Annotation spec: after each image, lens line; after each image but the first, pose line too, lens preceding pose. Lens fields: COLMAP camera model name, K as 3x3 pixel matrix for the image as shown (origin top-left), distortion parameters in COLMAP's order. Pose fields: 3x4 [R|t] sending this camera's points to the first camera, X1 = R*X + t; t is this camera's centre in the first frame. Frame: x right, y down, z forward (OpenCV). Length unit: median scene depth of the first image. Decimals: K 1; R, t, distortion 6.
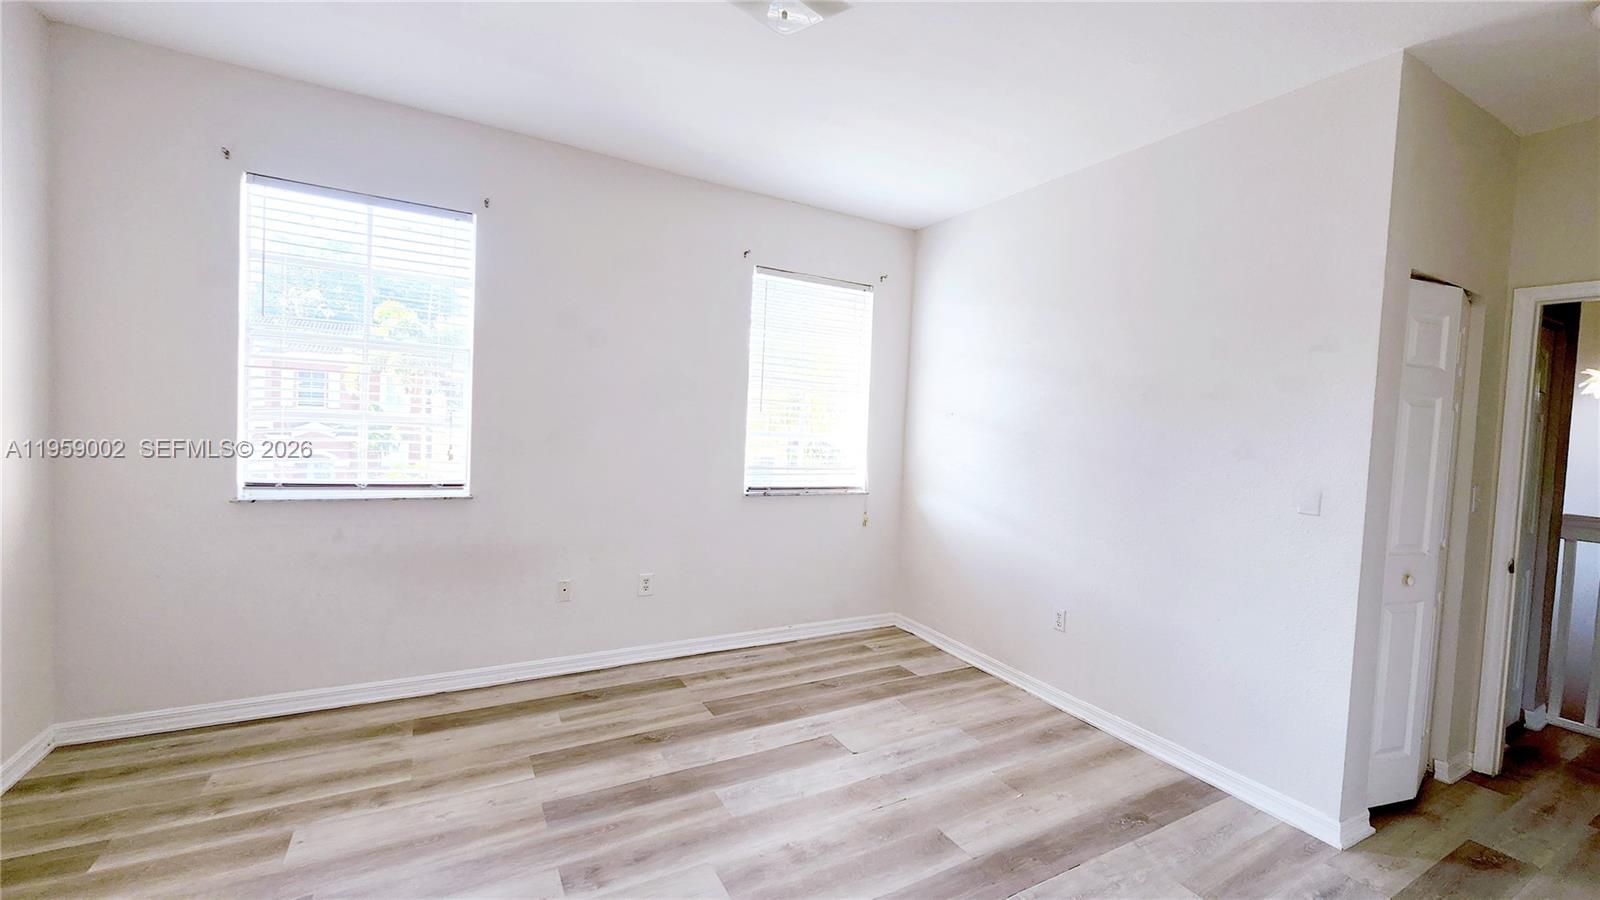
lens RADIAL K [[650.8, 0, 817.5], [0, 650.8, 448.1], [0, 0, 1]] dist [-0.007332, -0.000587]
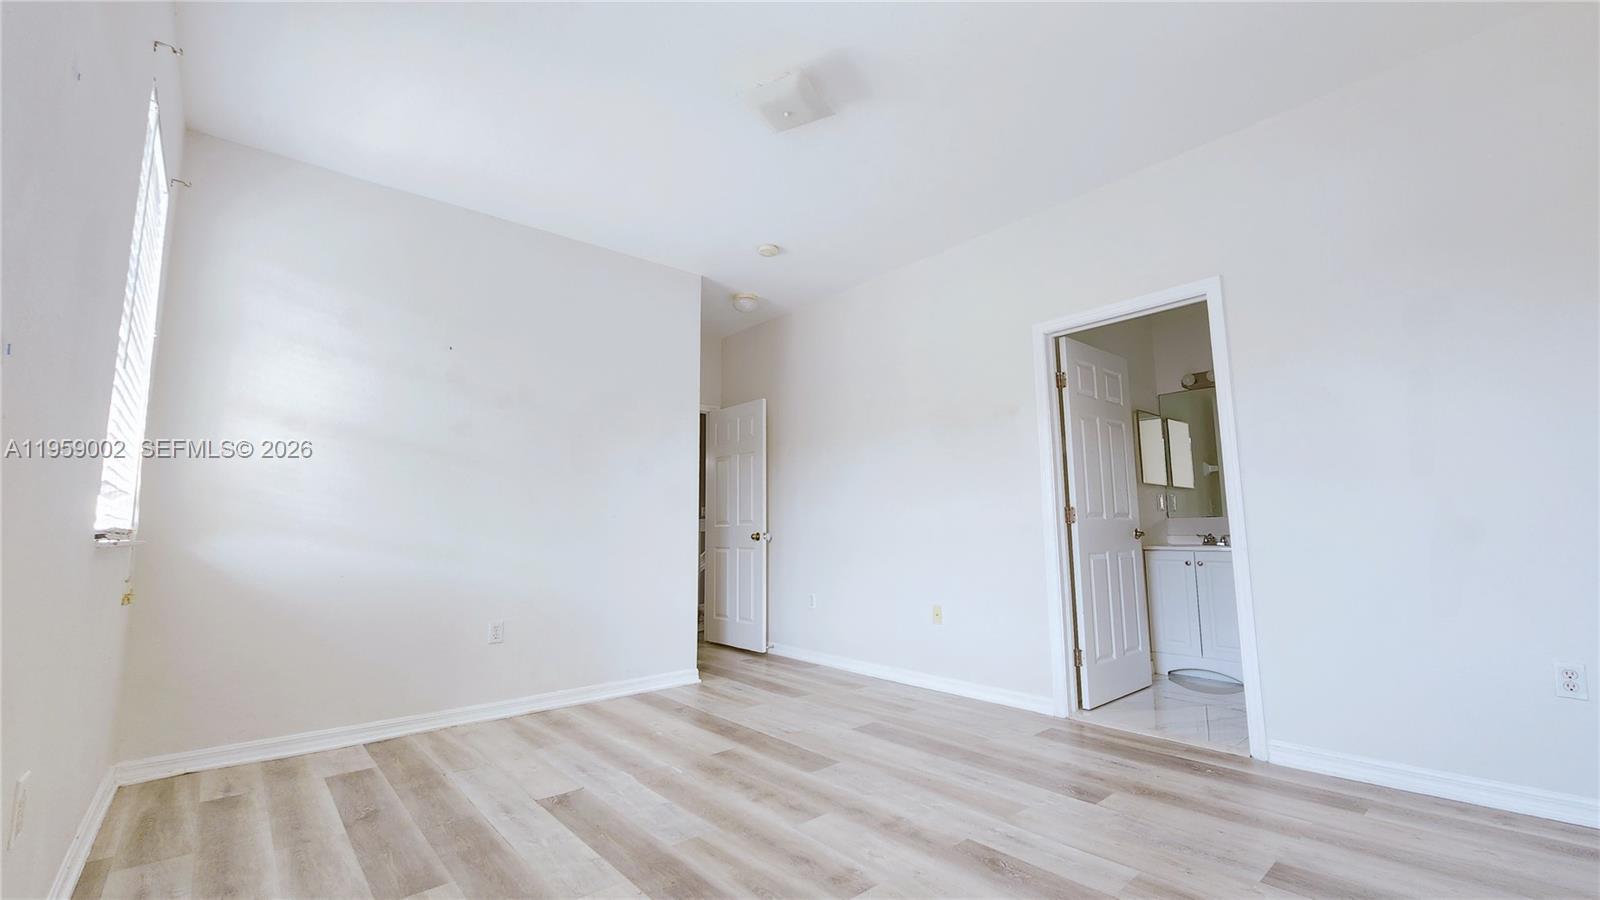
lens RADIAL K [[650.8, 0, 806.3], [0, 650.8, 446.7], [0, 0, 1]] dist [-0.007332, -0.000587]
pose [[-0.204334, 0.082476, 0.975420, -0.774567], [0.040863, 0.996294, -0.075681, 0.069175], [-0.978048, 0.024394, -0.206947, 0.737934]]
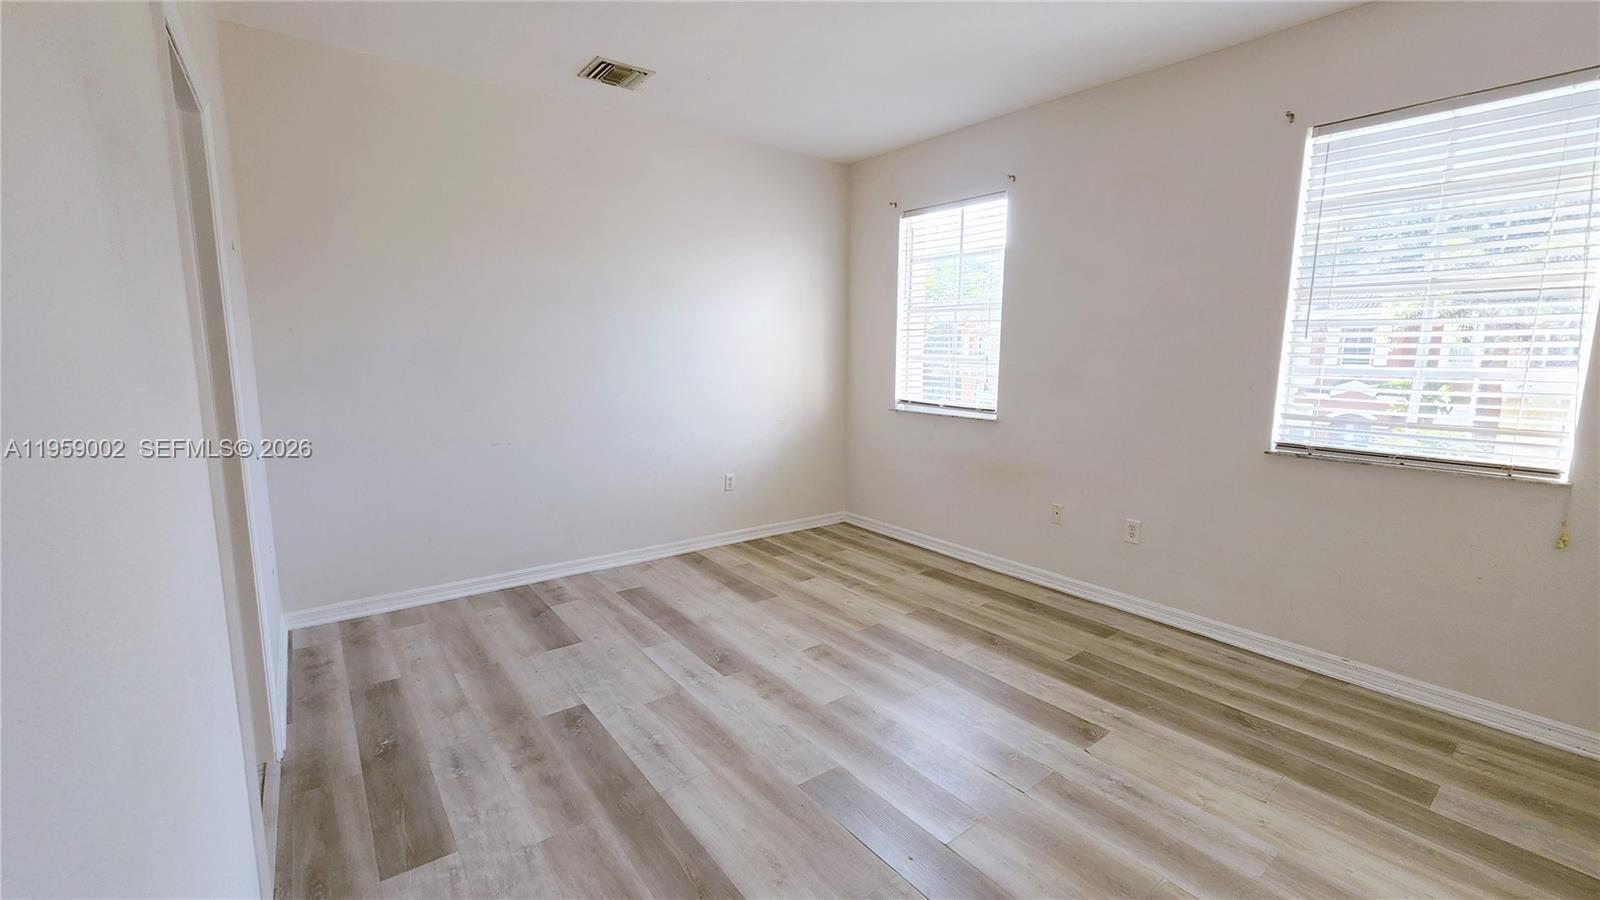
lens RADIAL K [[650.8, 0, 798.1], [0, 650.8, 449.7], [0, 0, 1]] dist [-0.007332, -0.000587]
pose [[0.126758, 0.104628, -0.986400, 0.658098], [-0.042395, 0.994084, 0.099995, 0.020959], [0.991027, 0.029143, 0.130444, 0.440210]]
